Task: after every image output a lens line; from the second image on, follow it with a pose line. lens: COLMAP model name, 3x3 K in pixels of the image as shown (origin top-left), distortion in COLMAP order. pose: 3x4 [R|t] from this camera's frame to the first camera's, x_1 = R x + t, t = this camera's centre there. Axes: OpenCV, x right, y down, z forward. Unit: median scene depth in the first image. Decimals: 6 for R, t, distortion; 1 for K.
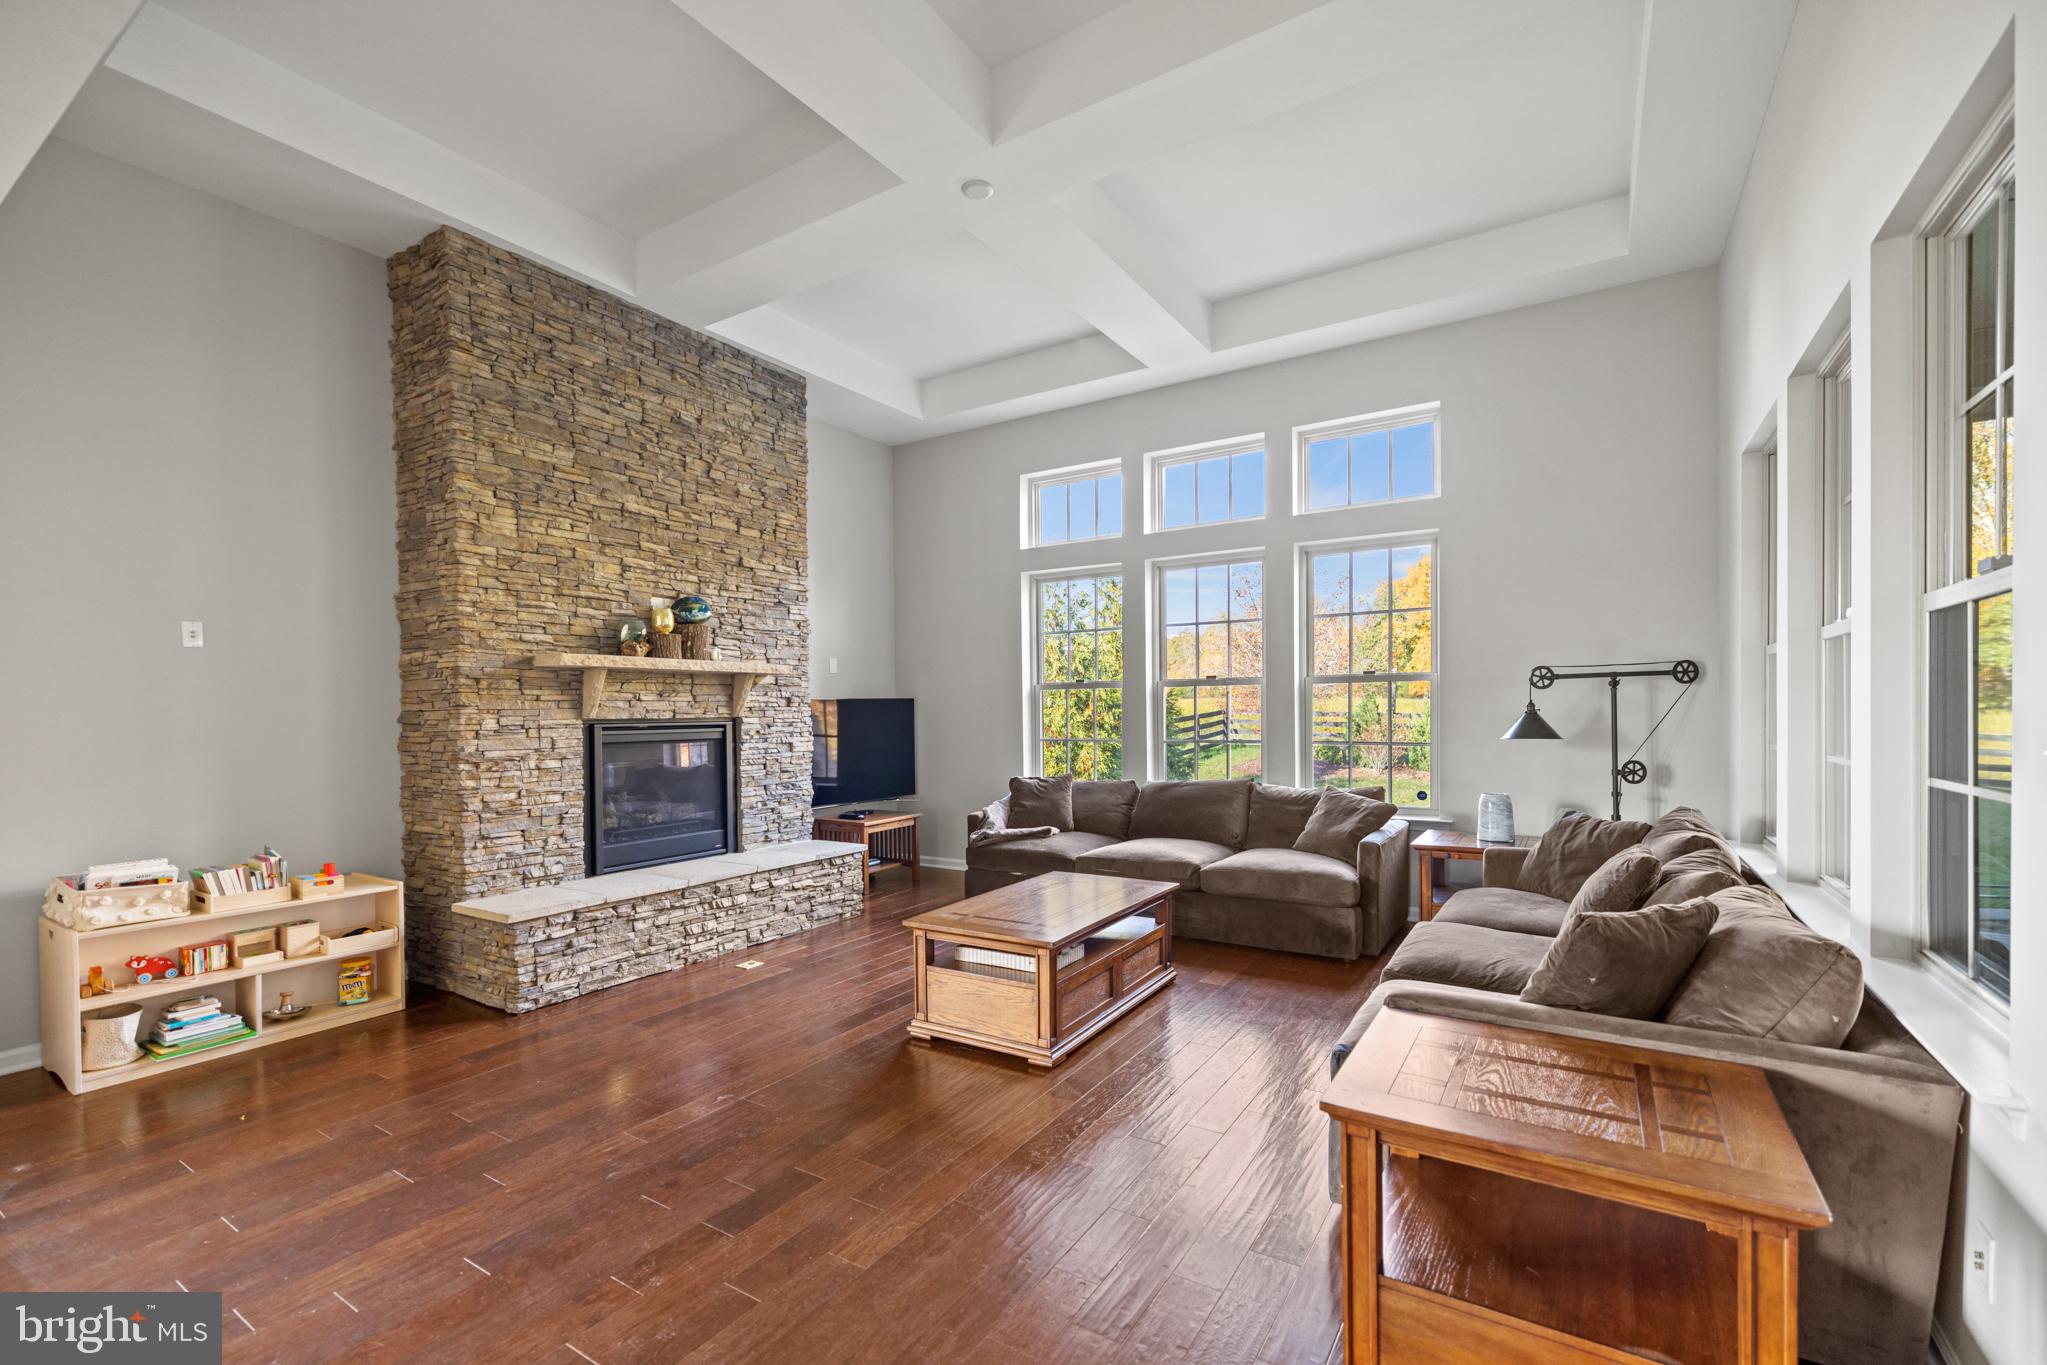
lens RADIAL K [[865.0, 0, 1016.8], [0, 865.0, 723.2], [0, 0, 1]] dist [0.002589, -0.000539]
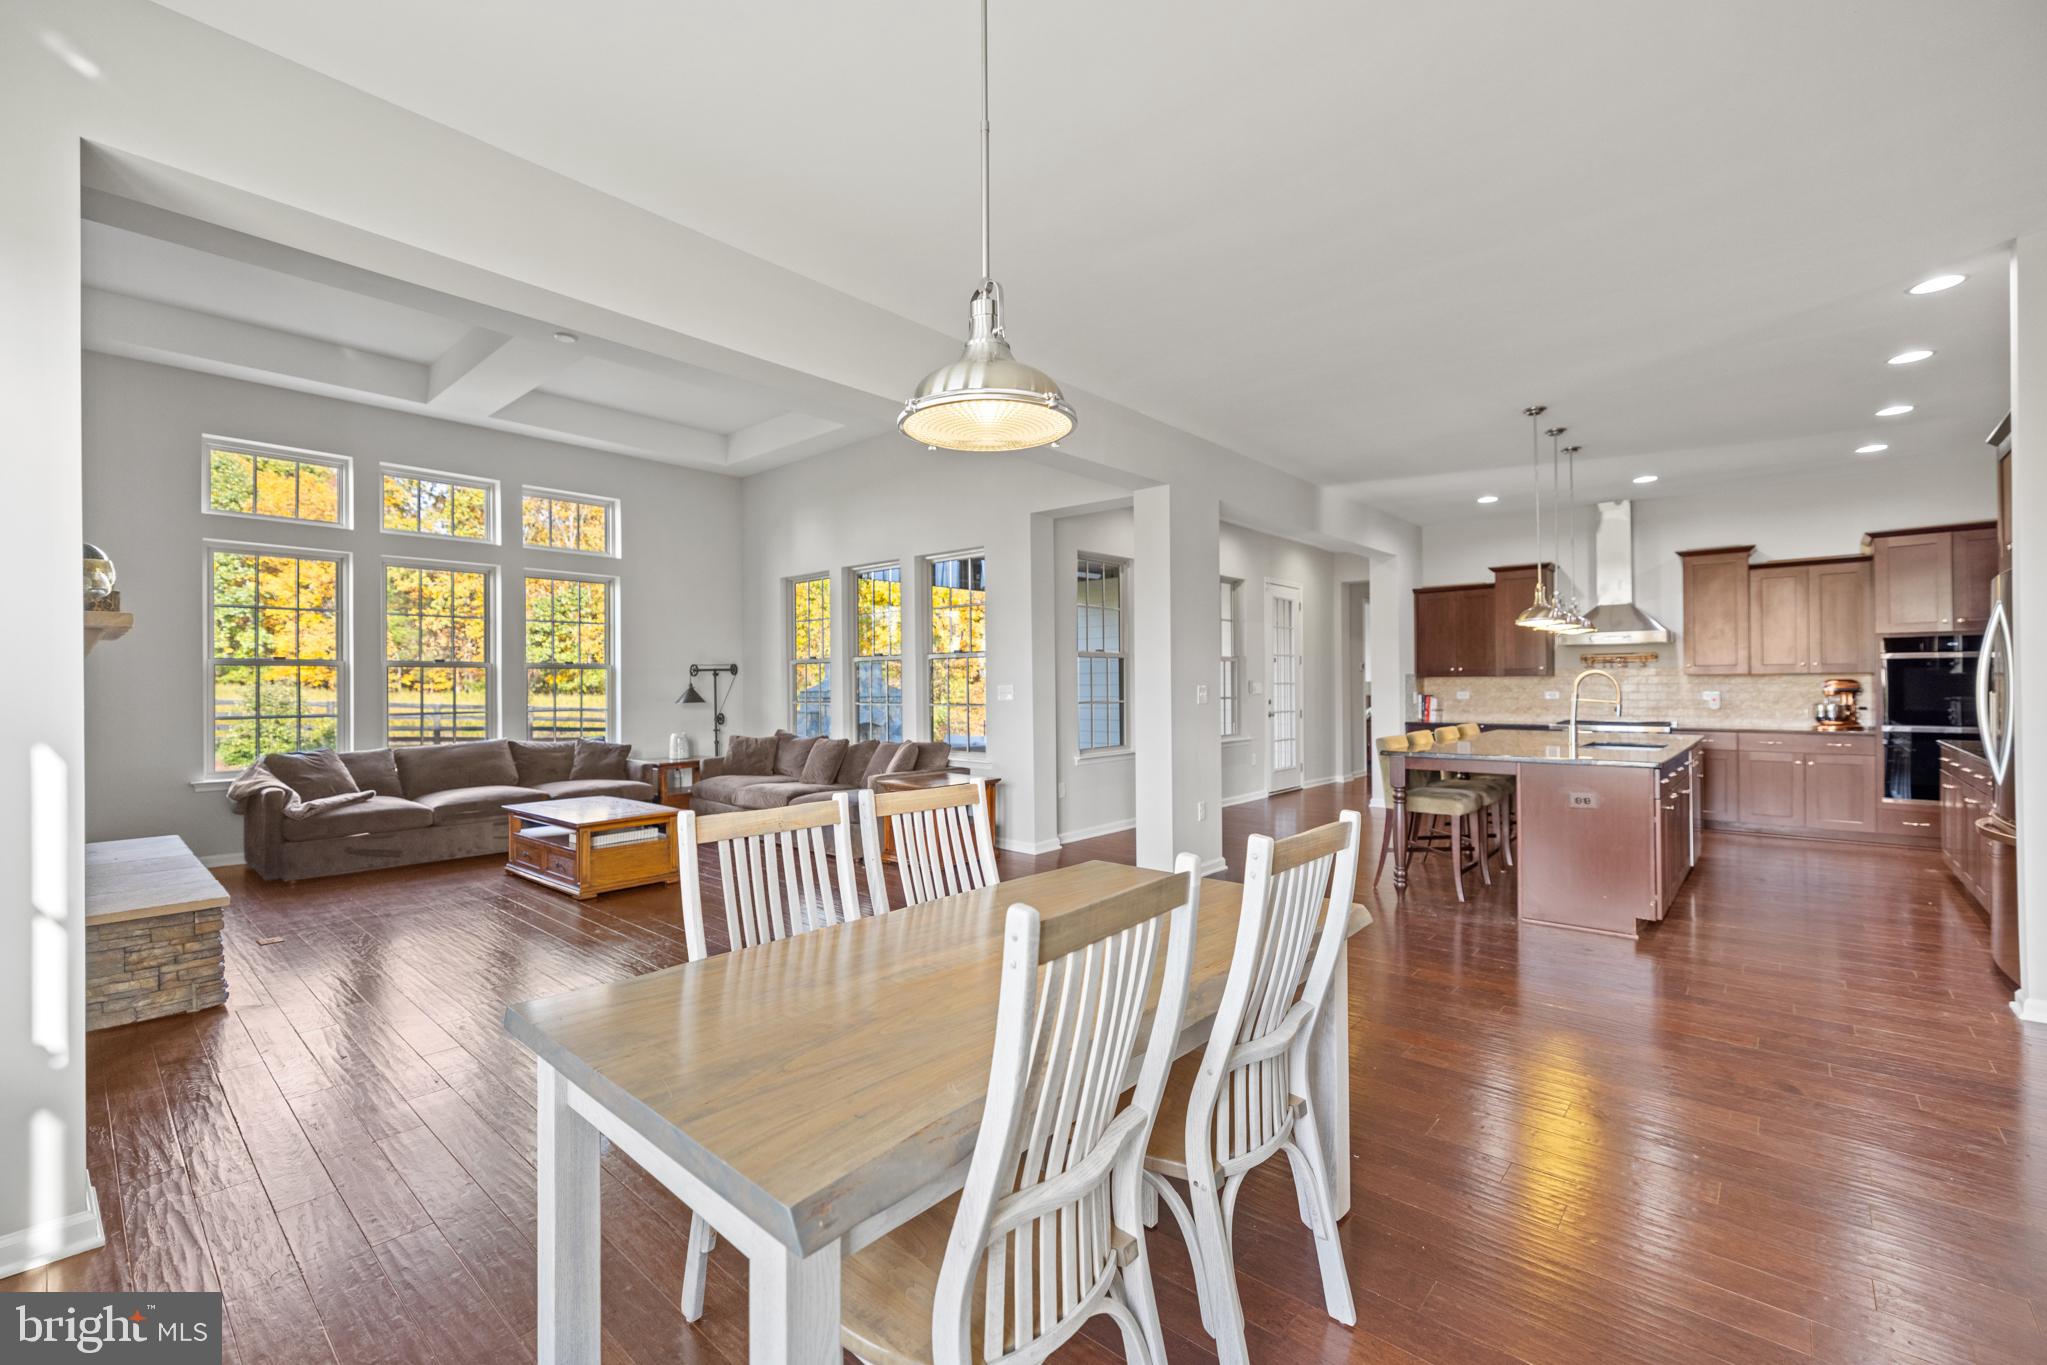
lens RADIAL K [[865.0, 0, 1023.8], [0, 865.0, 677.9], [0, 0, 1]] dist [0.002589, -0.000539]
pose [[0.154577, 0.017209, 0.987831, -1.158519], [0.017804, 0.999637, -0.020200, 0.014942], [-0.987820, 0.020710, 0.154214, -0.000029]]
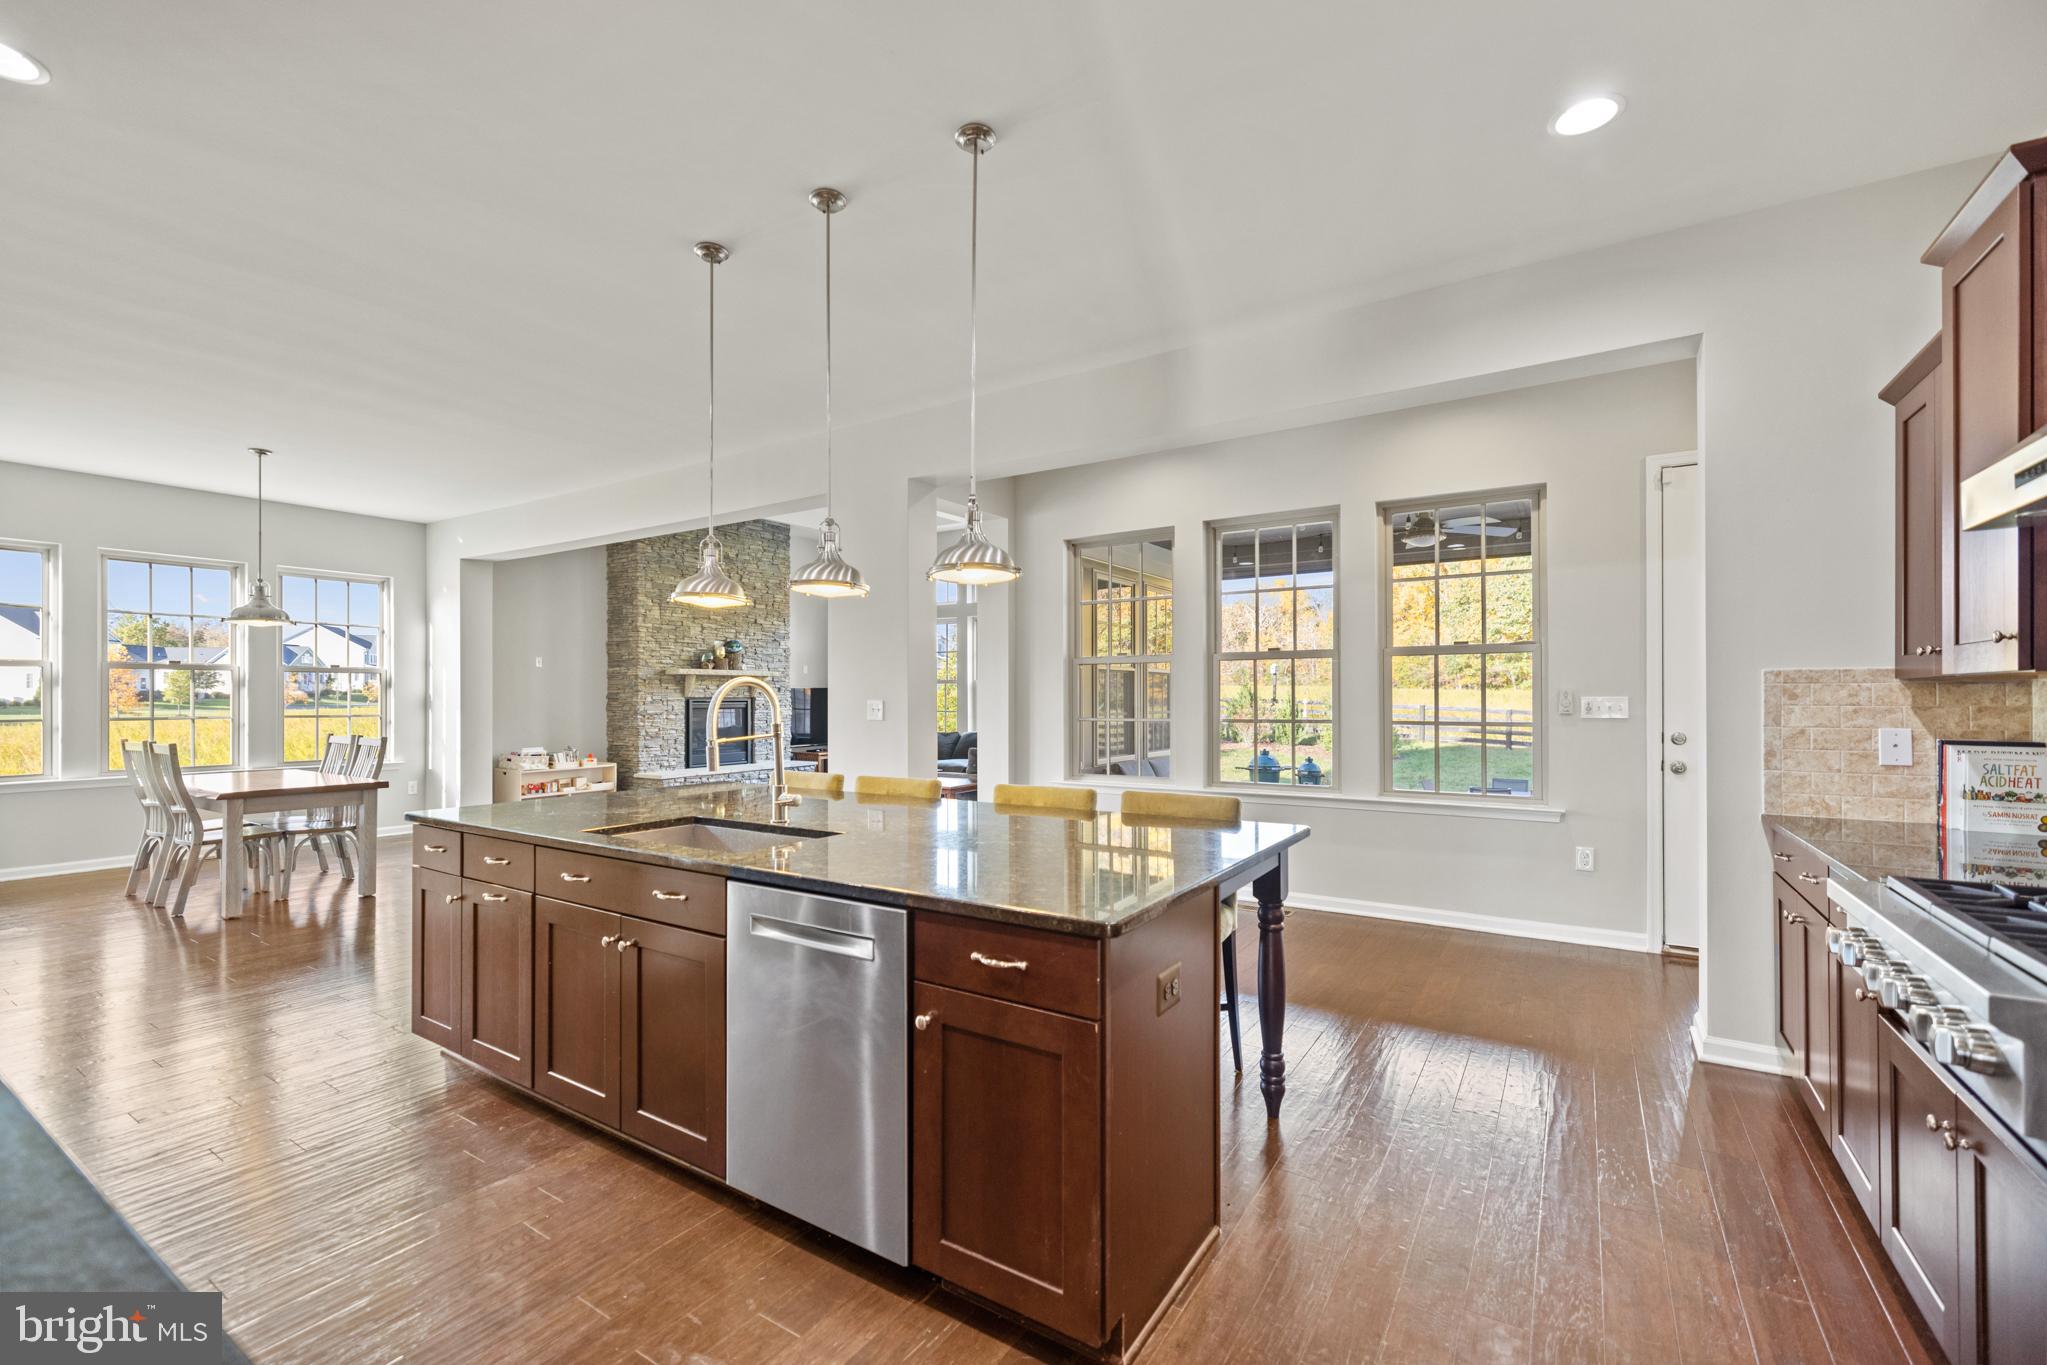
lens RADIAL K [[865.0, 0, 1016.3], [0, 865.0, 698.8], [0, 0, 1]] dist [0.002589, -0.000539]
pose [[0.999894, 0.010195, -0.010397, 0.373954], [-0.010319, 0.999876, -0.011910, 0.016931], [0.010275, 0.012016, 0.999875, -1.212609]]
